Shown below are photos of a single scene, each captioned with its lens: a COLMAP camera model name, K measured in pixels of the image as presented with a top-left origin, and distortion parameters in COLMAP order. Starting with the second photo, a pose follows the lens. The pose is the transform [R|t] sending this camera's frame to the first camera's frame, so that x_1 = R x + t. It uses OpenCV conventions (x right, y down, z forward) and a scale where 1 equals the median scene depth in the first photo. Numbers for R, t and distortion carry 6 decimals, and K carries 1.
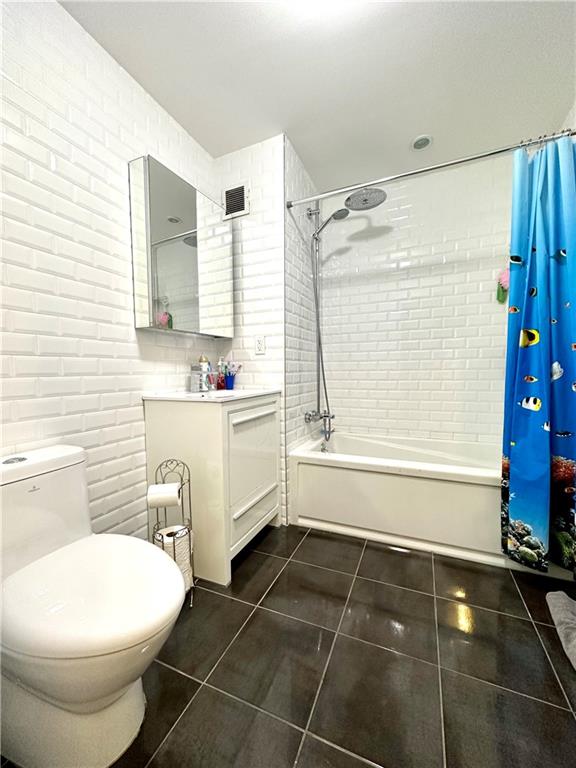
lens RADIAL K [[307.8, 0, 288.0], [0, 307.8, 384.0], [0, 0, 1]] dist [0.001198, -0.000020]
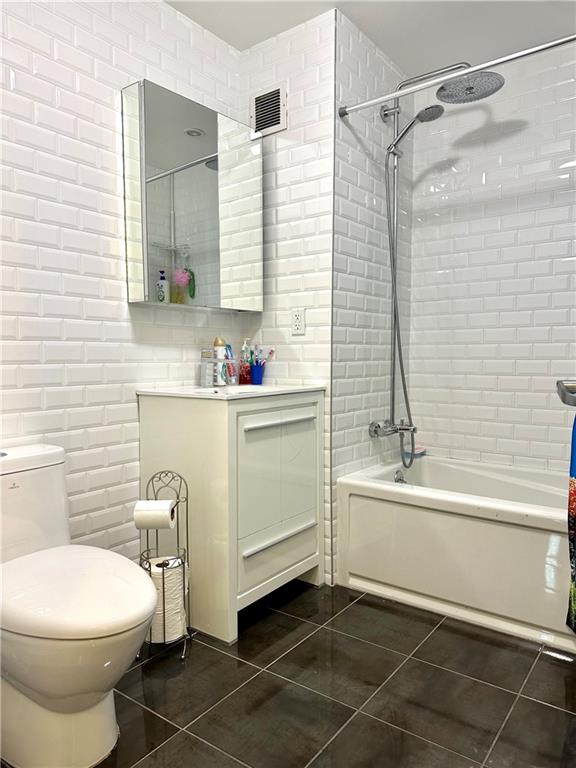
lens RADIAL K [[551.5, 0, 288.0], [0, 551.5, 384.0], [0, 0, 1]] dist [0.125167, -0.212728]
pose [[0.972495, 0.020773, -0.231996, 0.181639], [-0.018194, 0.999747, 0.013252, -0.001028], [0.232212, -0.008667, 0.972627, -0.223293]]
